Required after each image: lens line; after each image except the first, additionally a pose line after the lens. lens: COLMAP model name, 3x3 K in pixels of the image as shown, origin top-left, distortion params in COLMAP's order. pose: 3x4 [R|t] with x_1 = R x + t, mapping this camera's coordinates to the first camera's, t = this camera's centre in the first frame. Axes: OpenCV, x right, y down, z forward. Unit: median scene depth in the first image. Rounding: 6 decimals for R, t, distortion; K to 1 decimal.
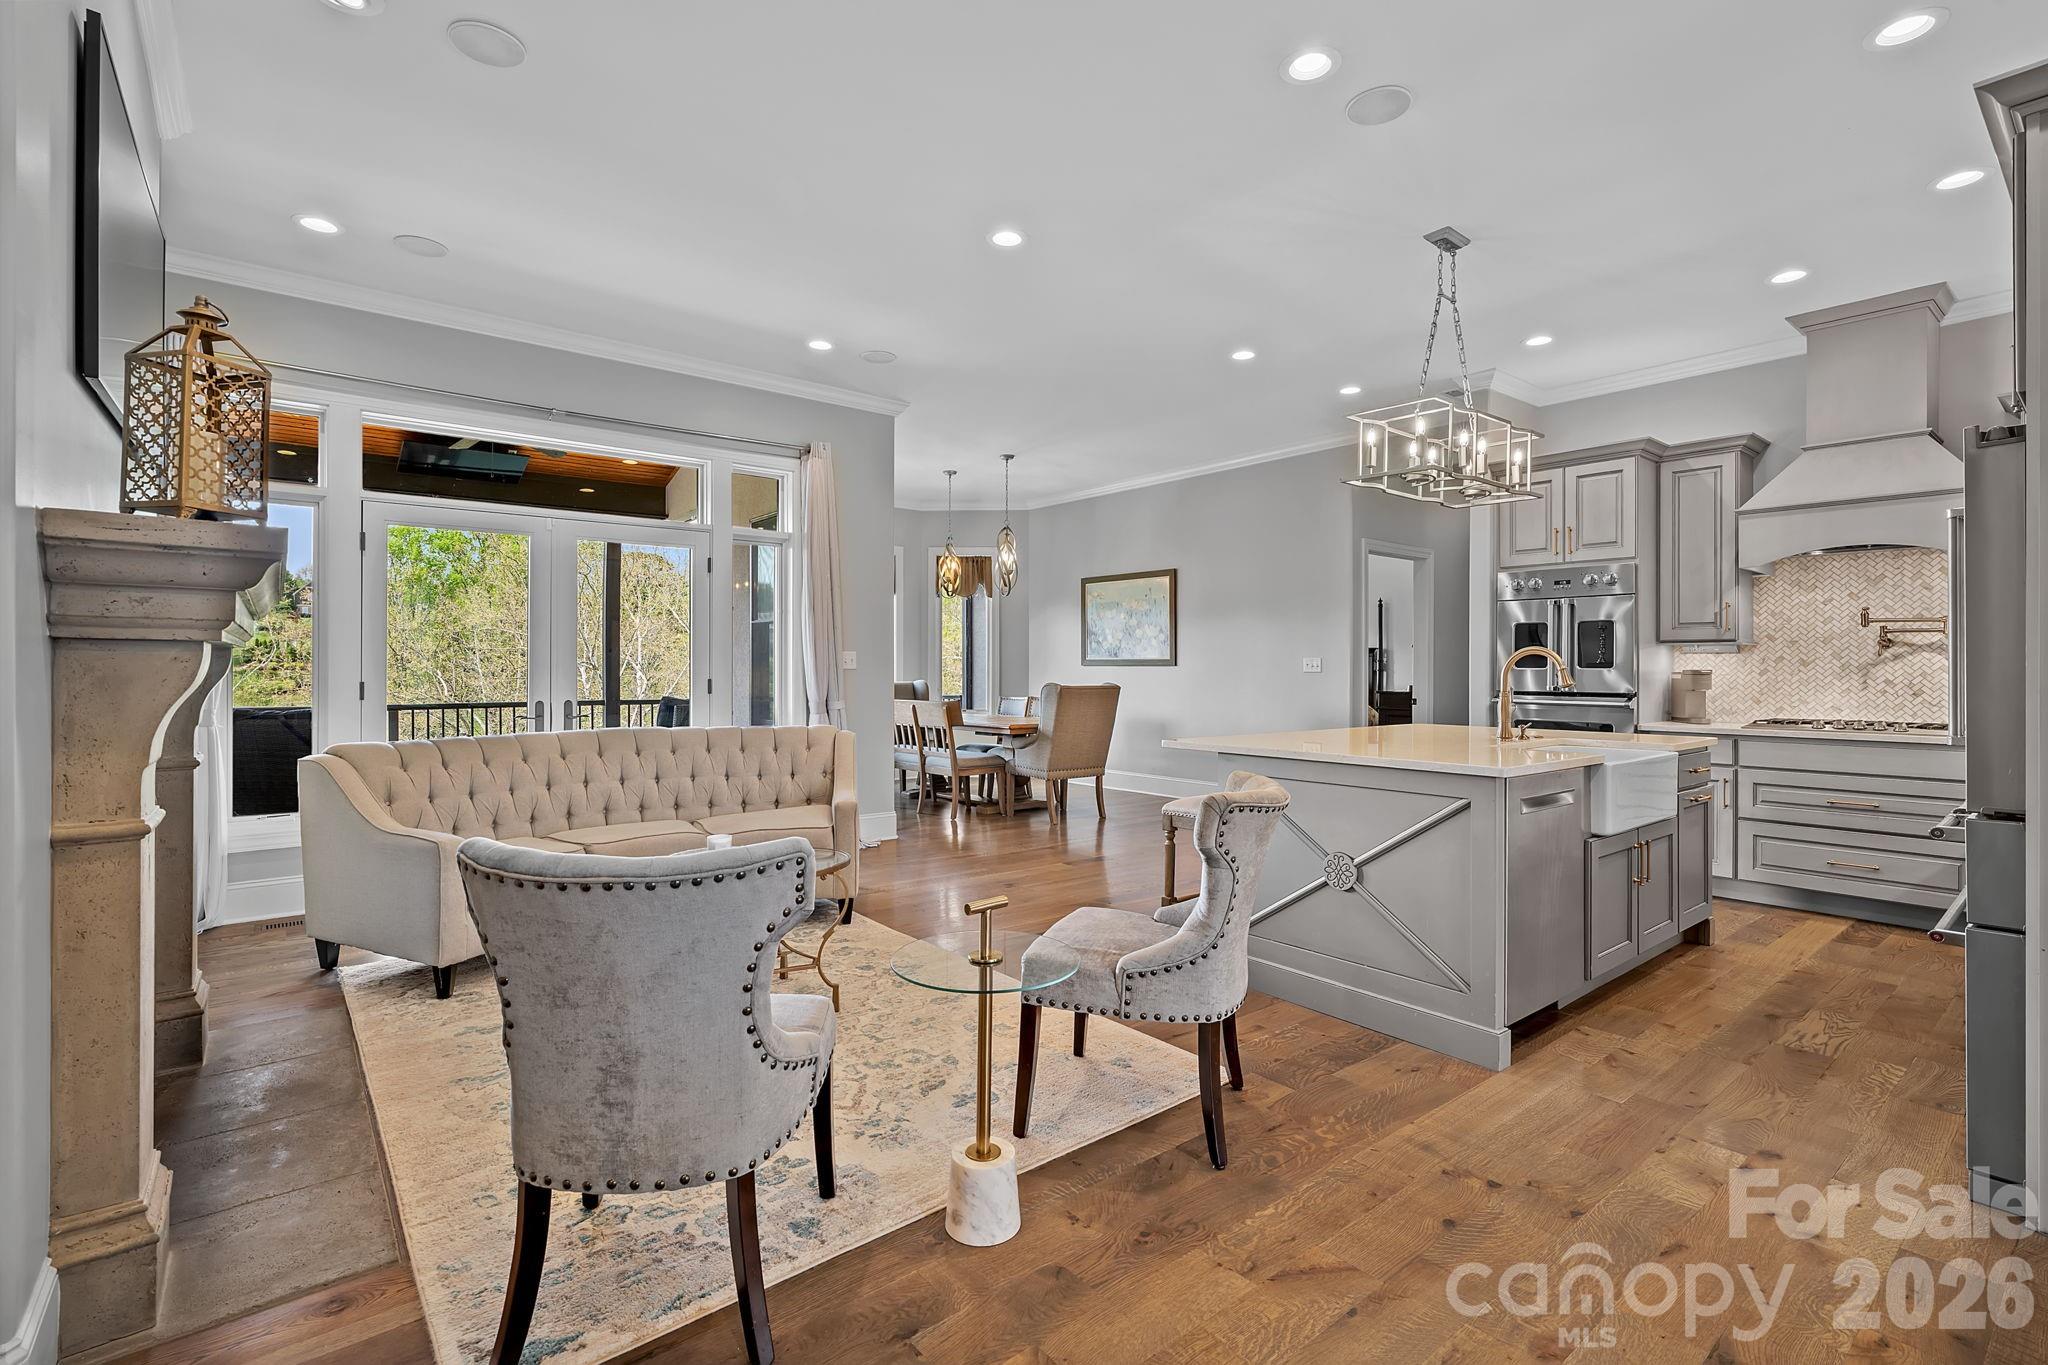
lens RADIAL K [[935.9, 0, 1030.3], [0, 935.9, 671.7], [0, 0, 1]] dist [-0.001020, 0.000765]
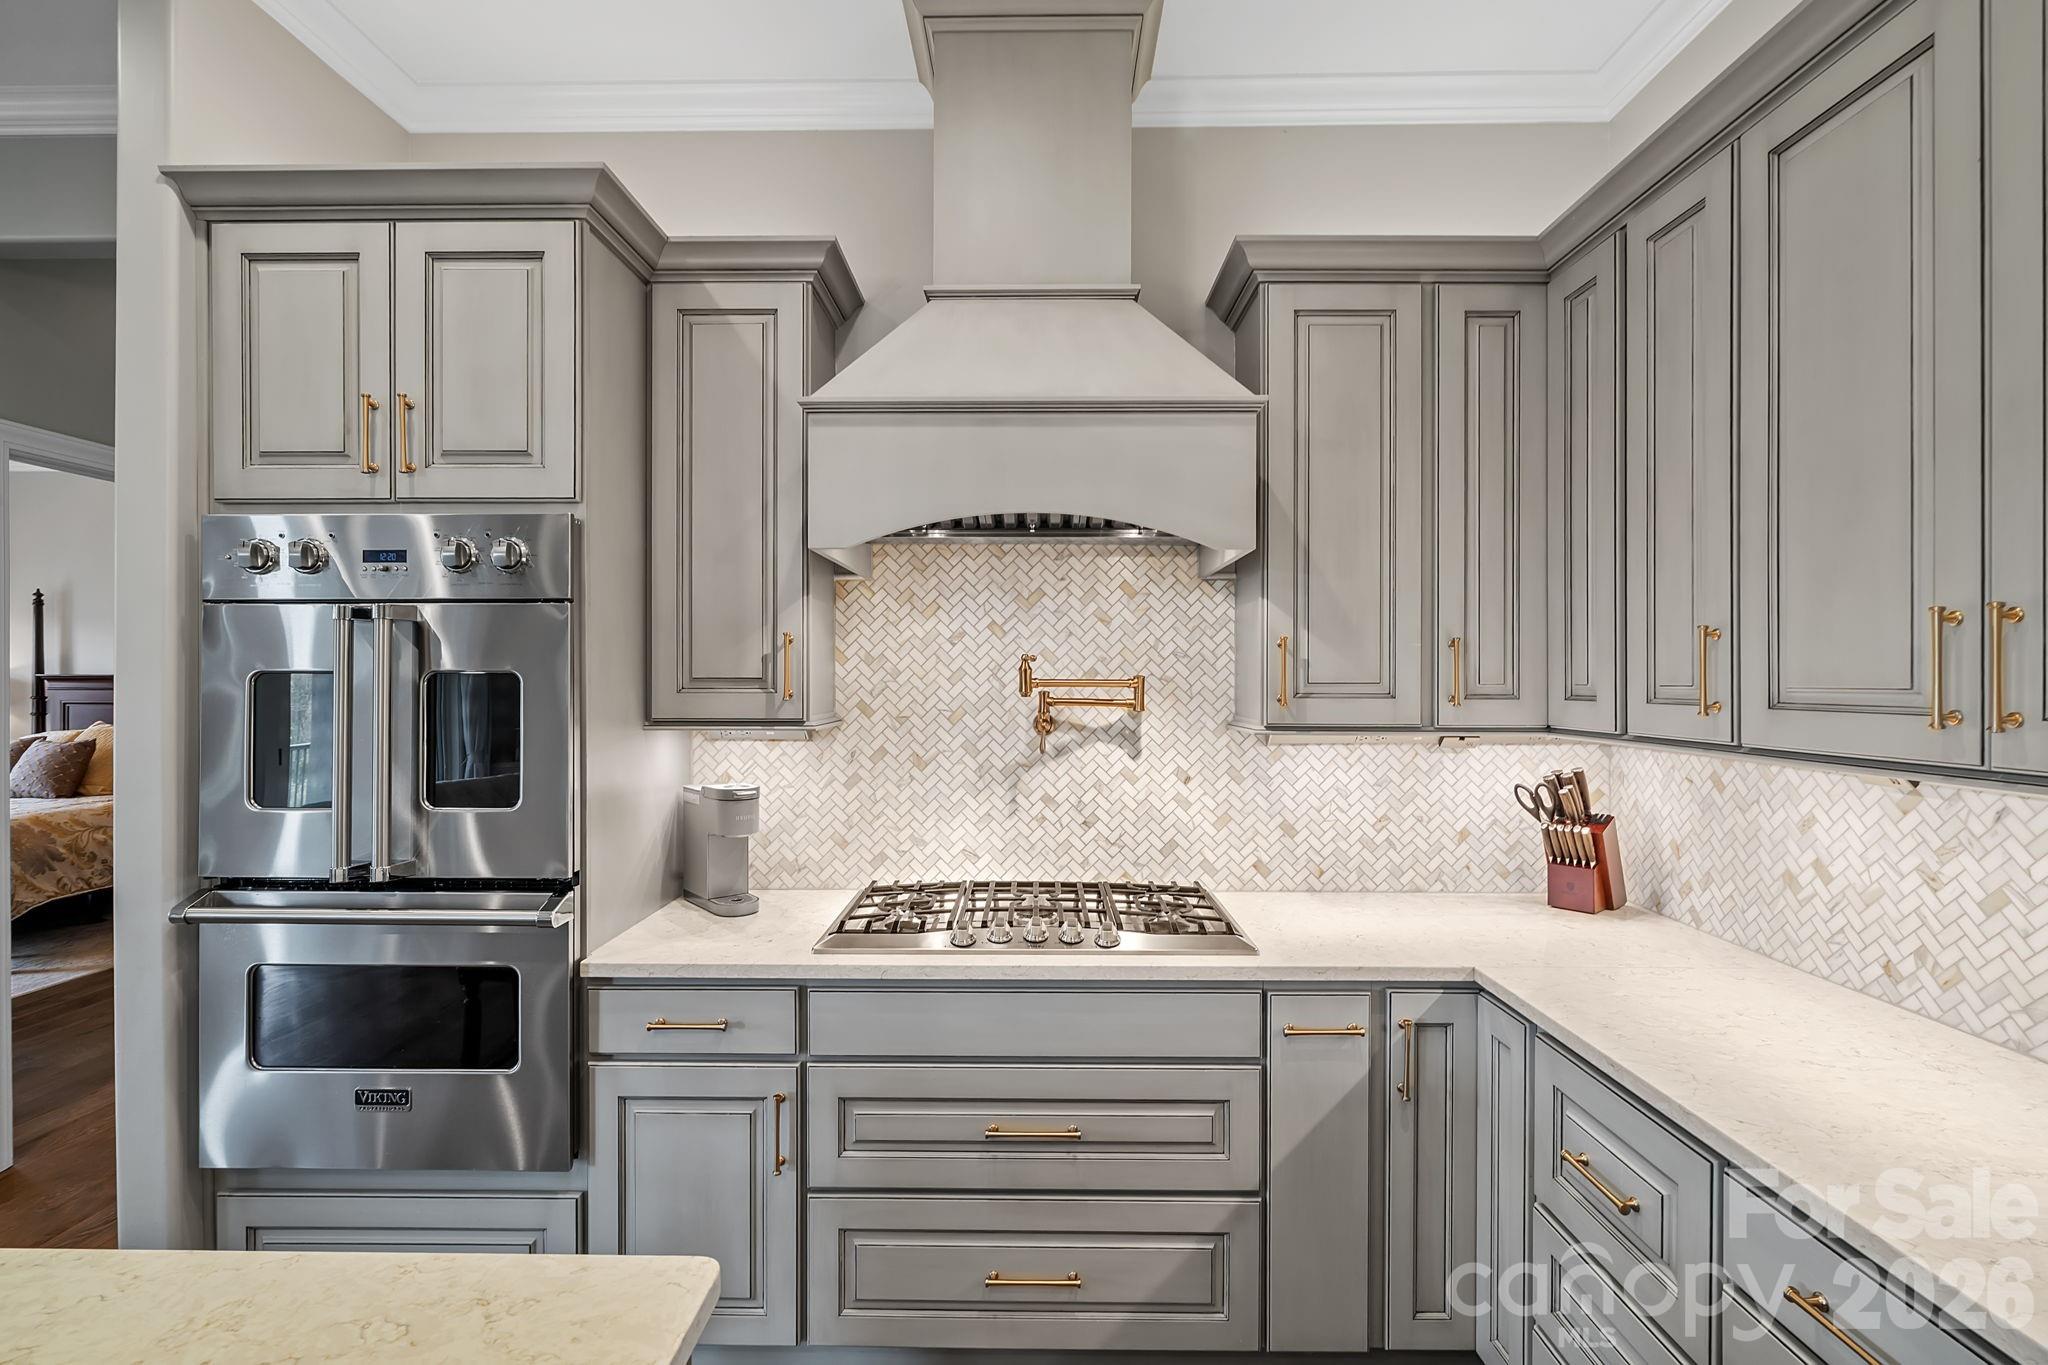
lens RADIAL K [[965.8, 0, 1030.3], [0, 965.8, 665.6], [0, 0, 1]] dist [-0.002134, 0.000475]
pose [[0.646865, 0.006531, 0.762576, 0.479375], [0.003495, 0.999927, -0.011529, -0.053510], [-0.762596, 0.010123, 0.646796, 0.628609]]
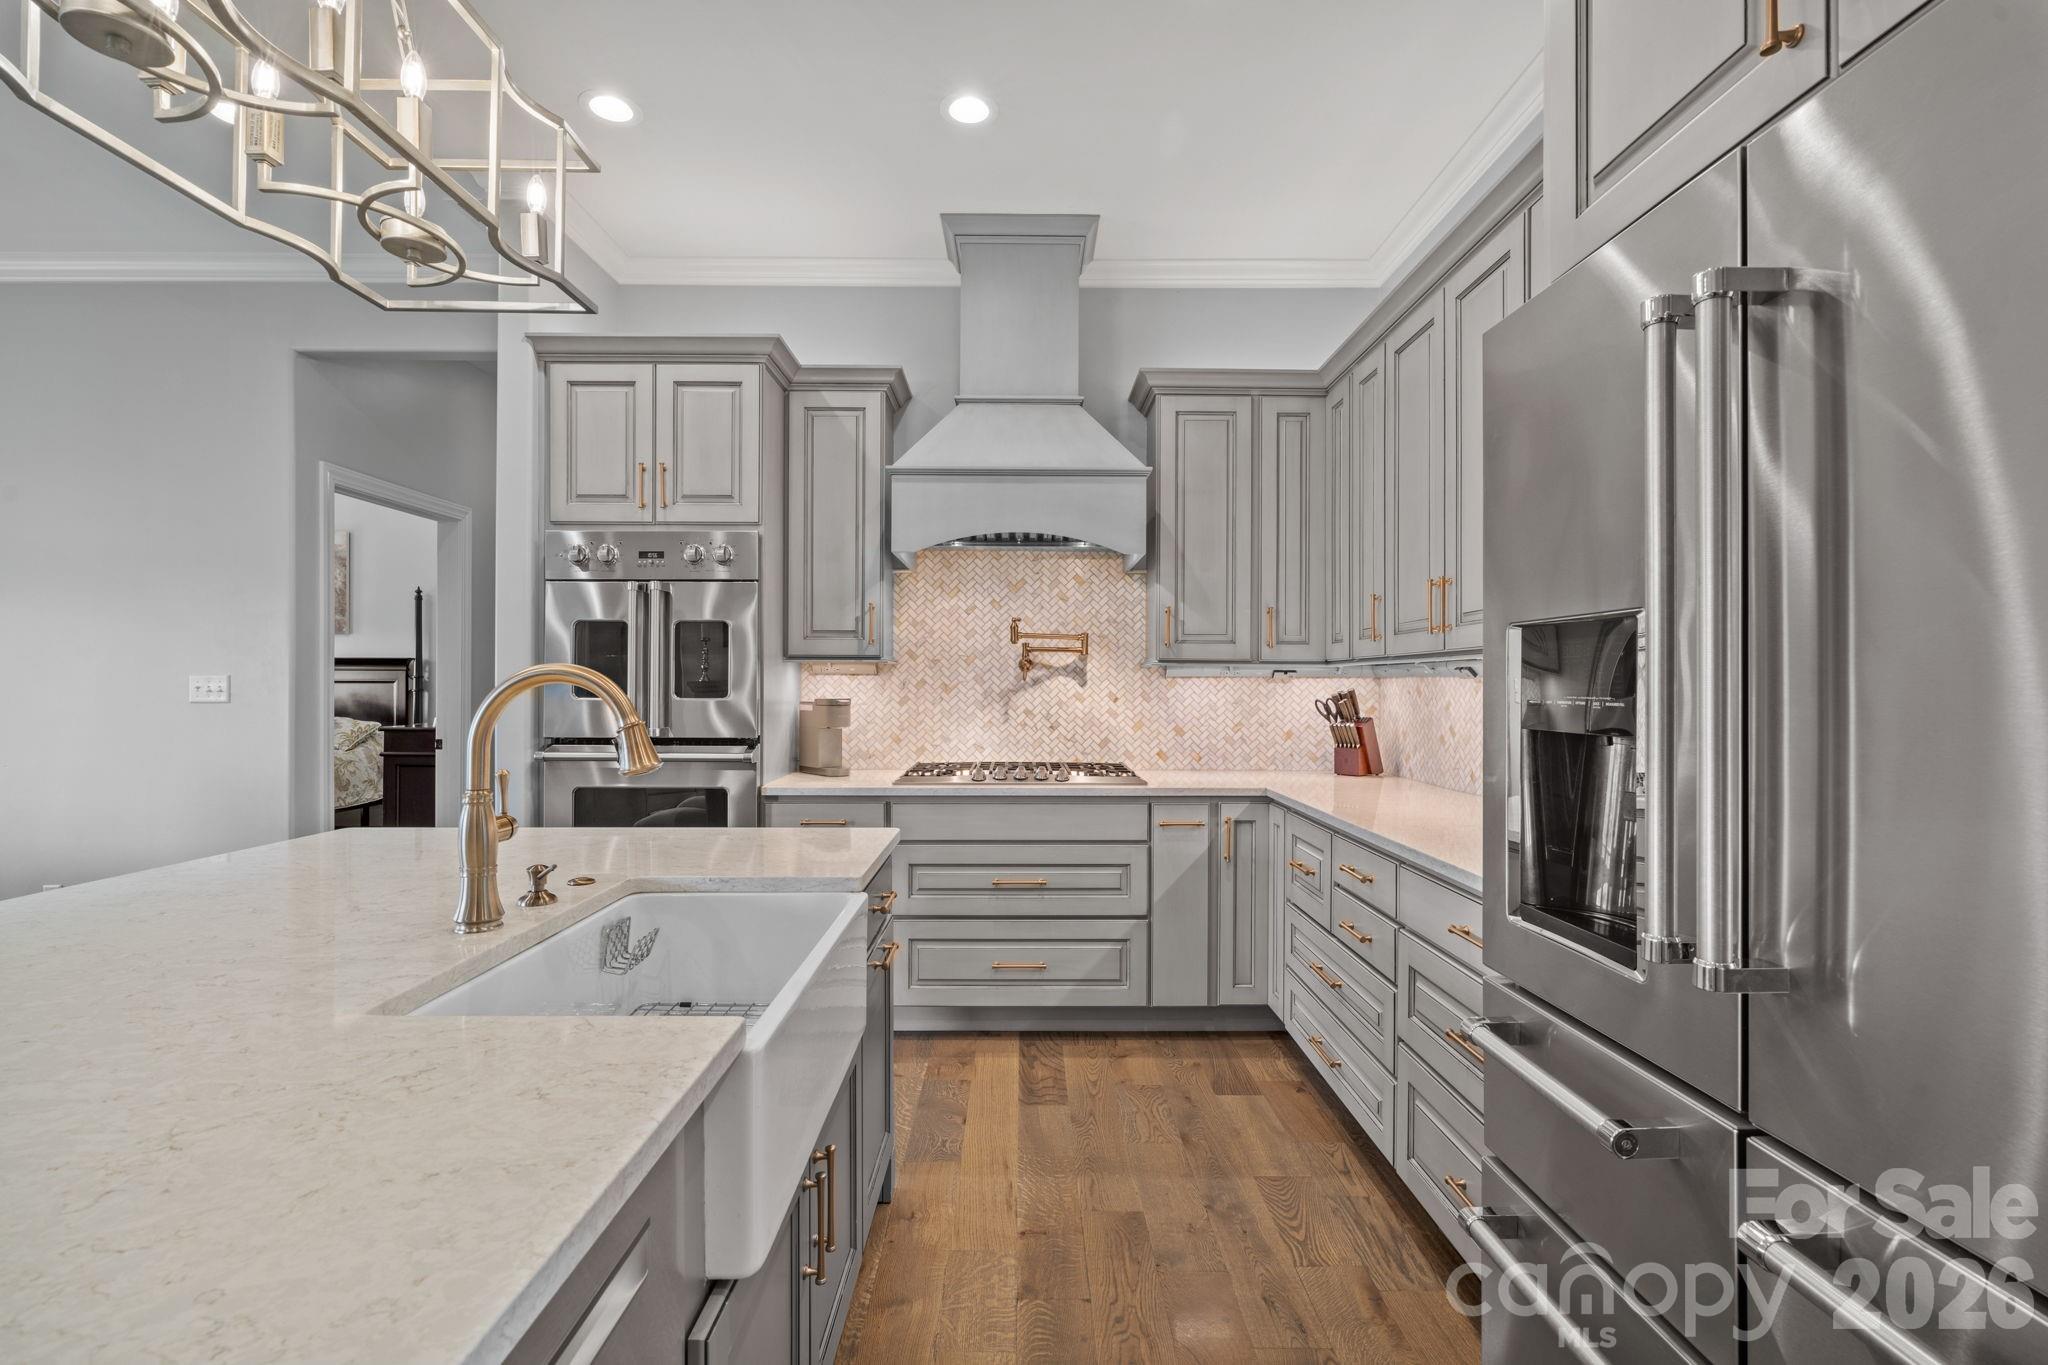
lens RADIAL K [[935.9, 0, 1030.3], [0, 935.9, 671.7], [0, 0, 1]] dist [-0.001020, 0.000765]
pose [[0.630691, 0.009117, 0.775981, 0.272549], [0.001429, 0.999916, -0.012909, -0.013098], [-0.776033, 0.009251, 0.630624, 0.460072]]
